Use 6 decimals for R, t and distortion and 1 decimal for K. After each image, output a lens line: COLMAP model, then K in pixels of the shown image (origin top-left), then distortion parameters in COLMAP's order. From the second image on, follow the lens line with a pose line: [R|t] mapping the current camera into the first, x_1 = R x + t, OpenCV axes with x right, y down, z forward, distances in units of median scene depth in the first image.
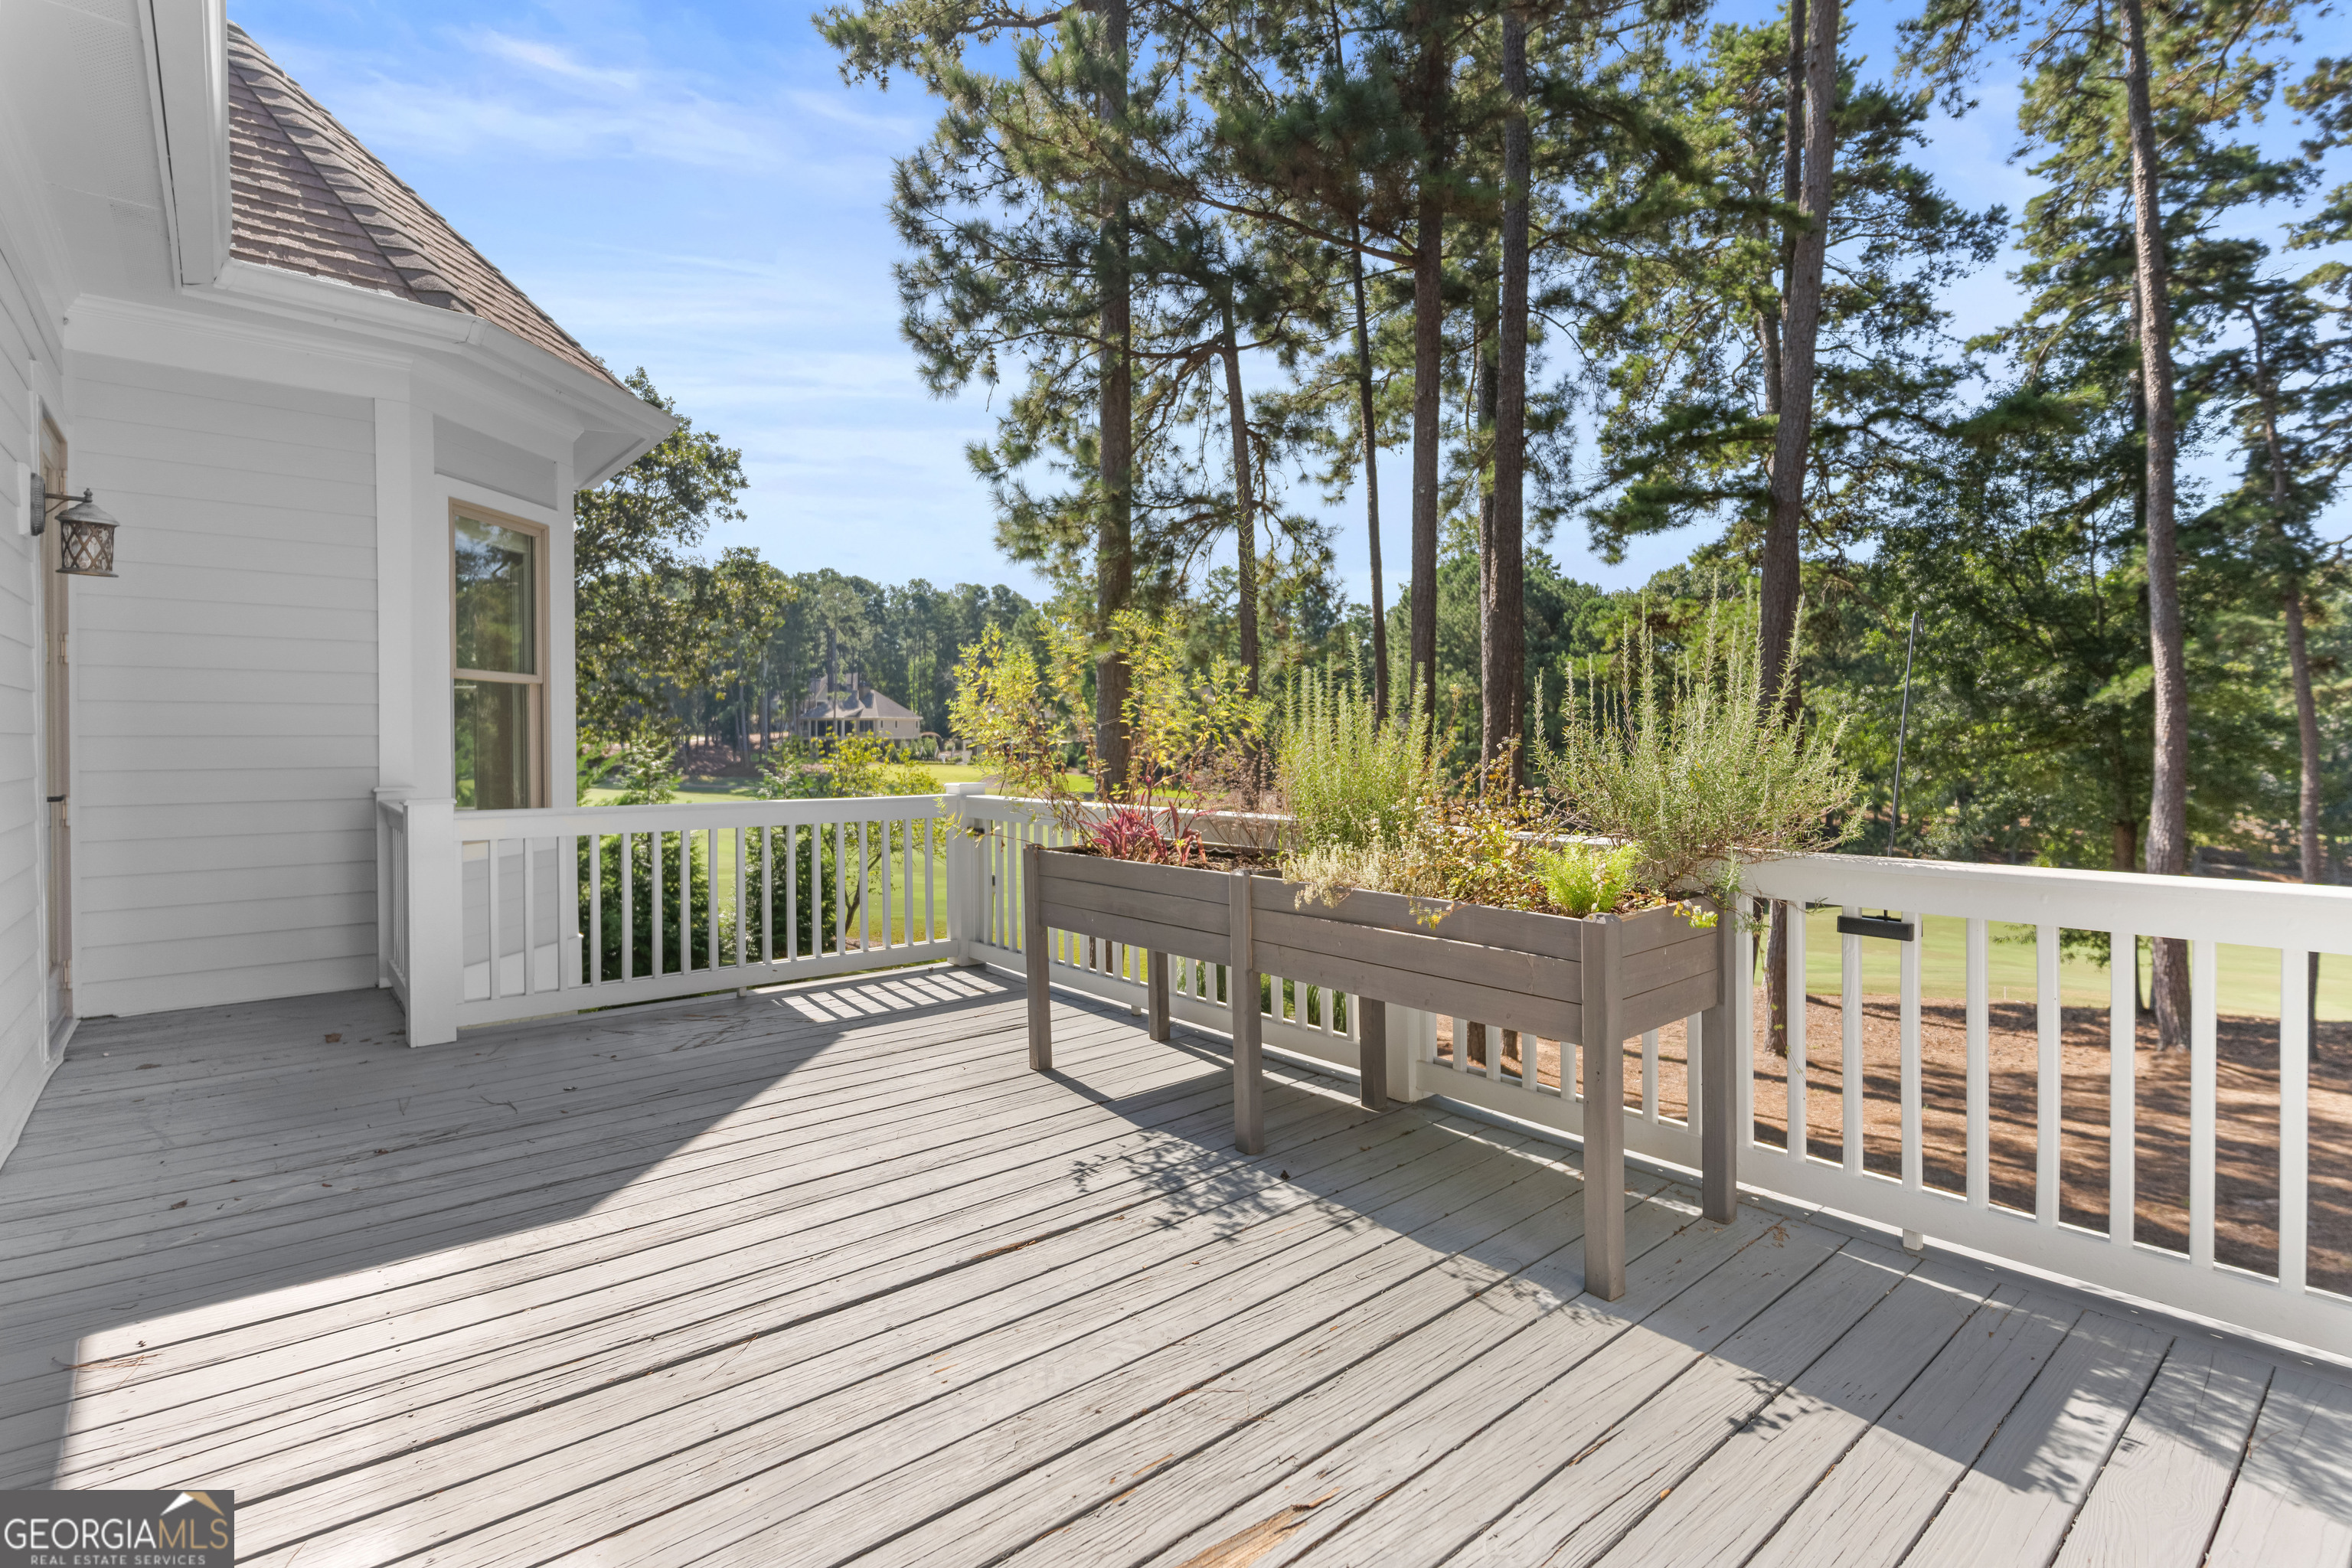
lens RADIAL K [[1129.7, 0, 1151.8], [0, 1129.7, 760.2], [0, 0, 1]] dist [-0.010474, 0.002743]
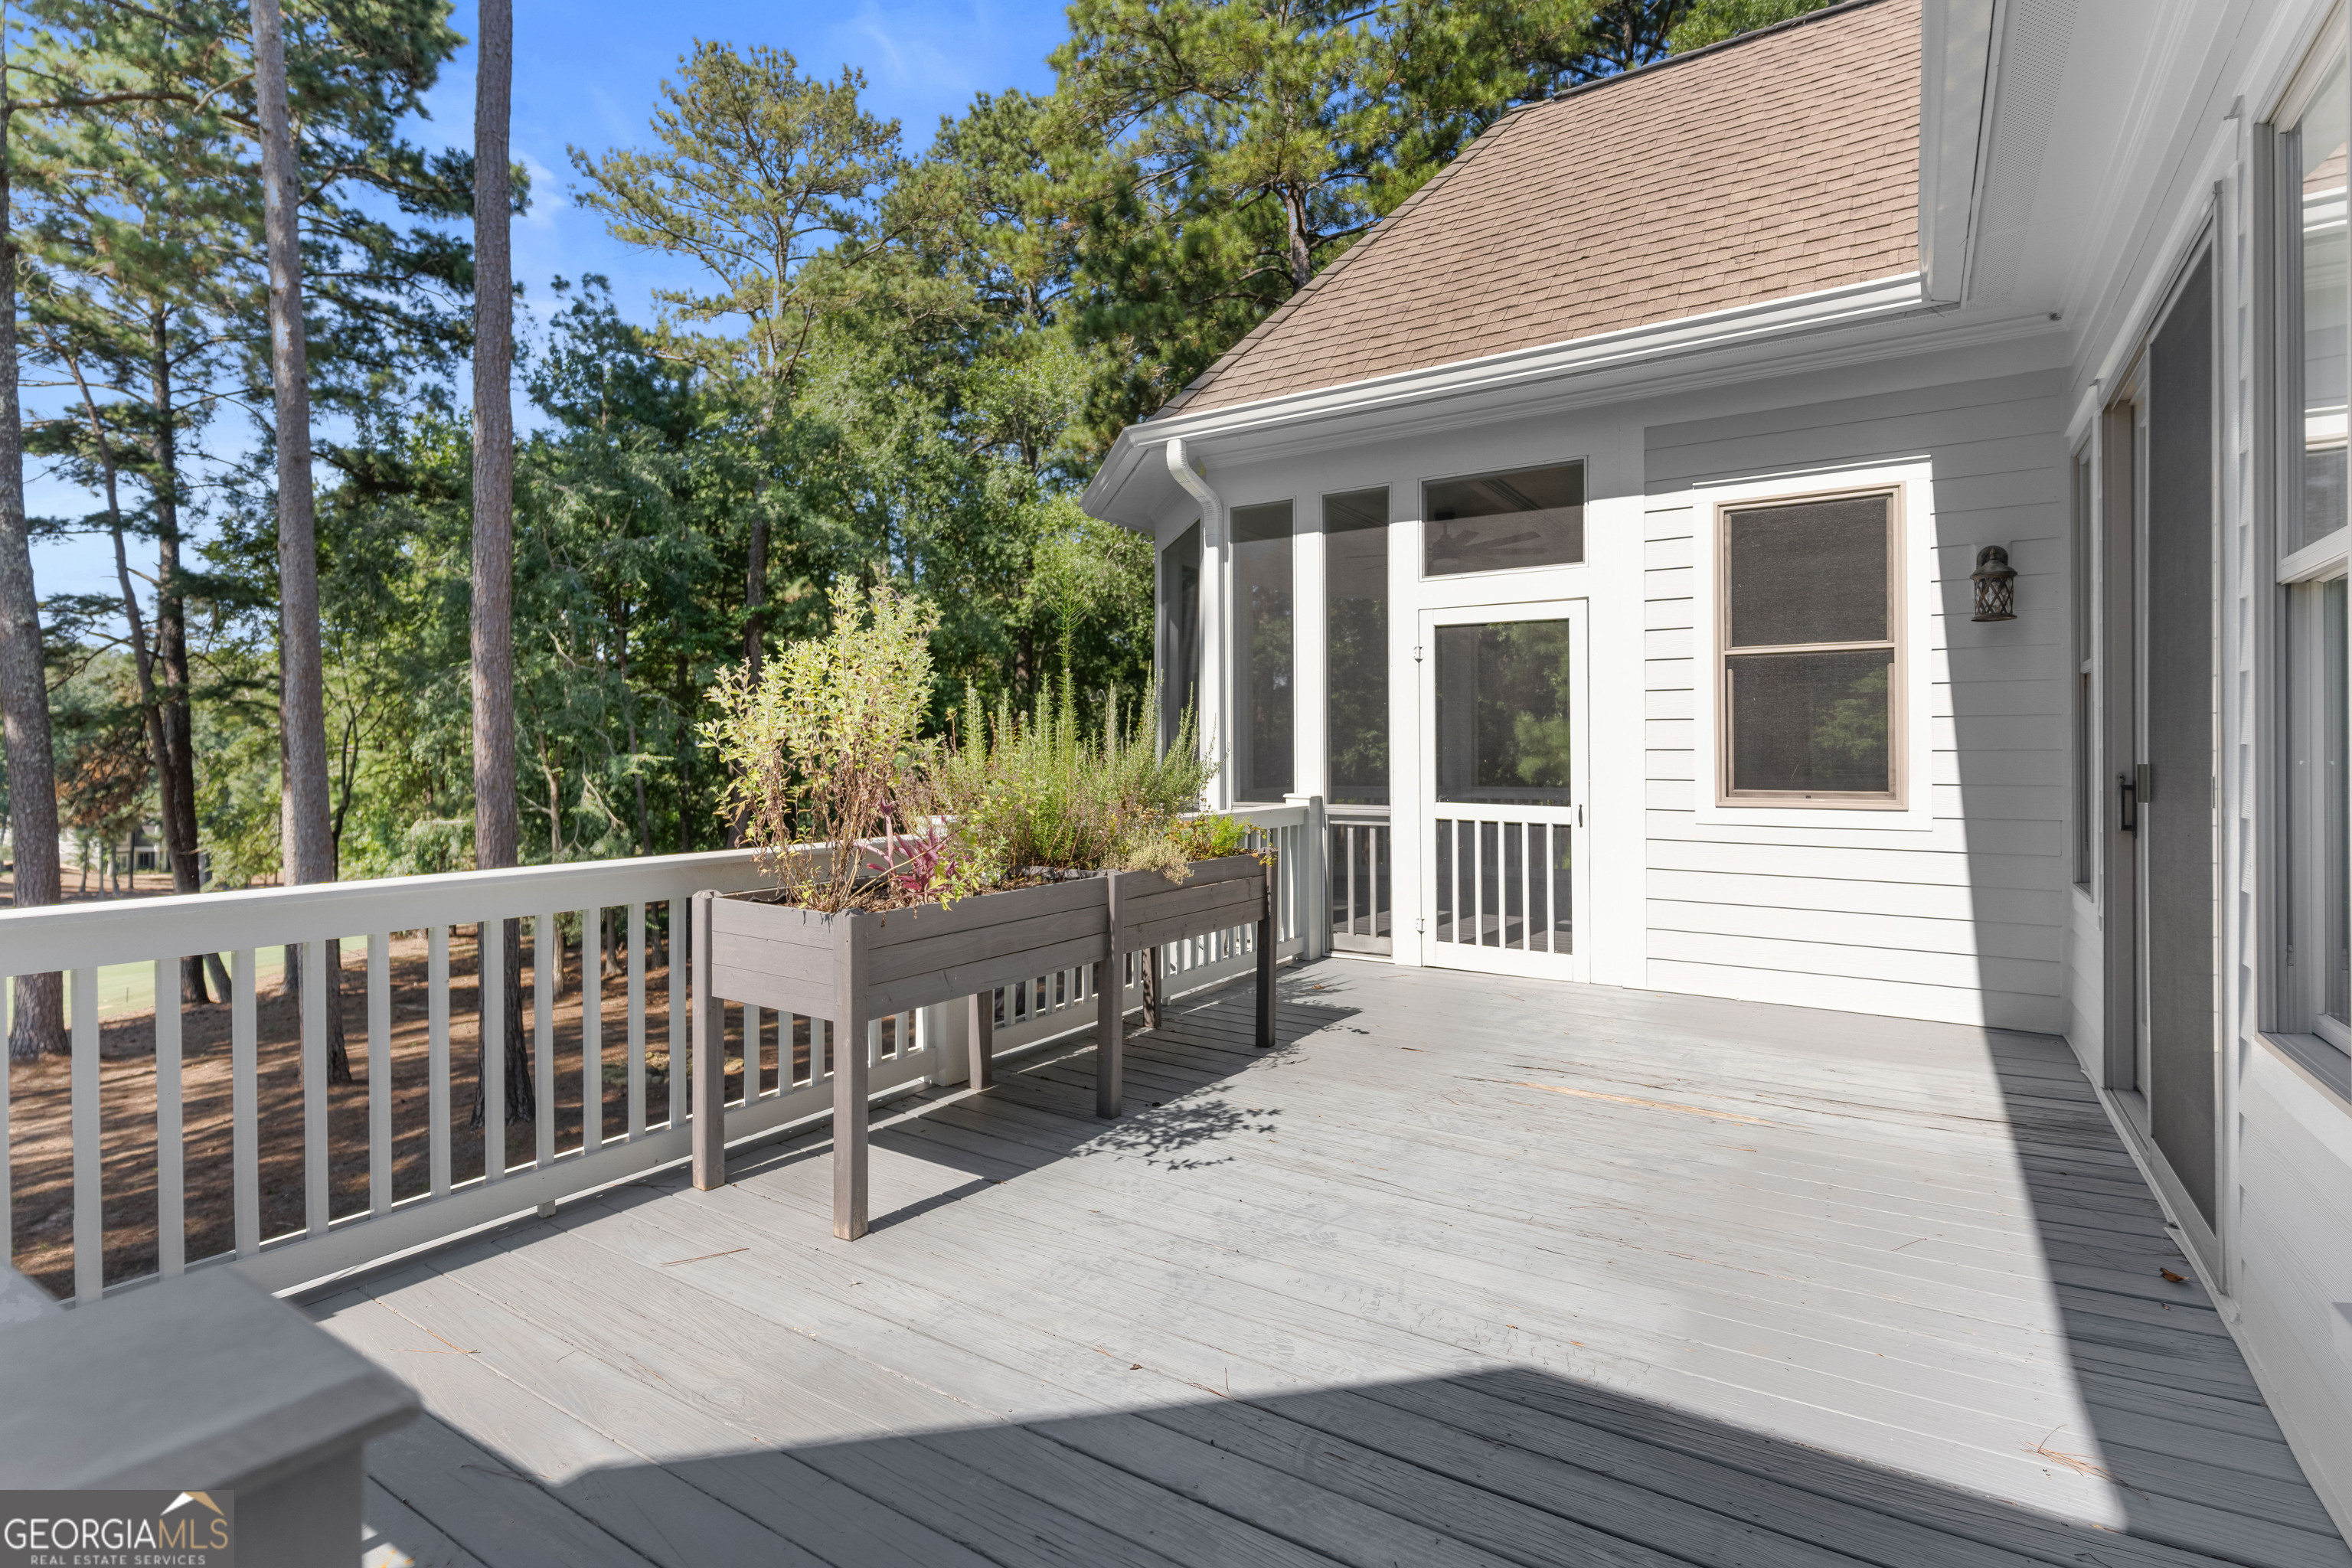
lens RADIAL K [[1129.7, 0, 1187.4], [0, 1129.7, 752.0], [0, 0, 1]] dist [-0.010474, 0.002743]
pose [[-0.314263, 0.002777, 0.949332, -0.212485], [0.013132, 0.999913, 0.001422, -0.005111], [-0.949245, 0.012913, -0.314272, 0.264065]]
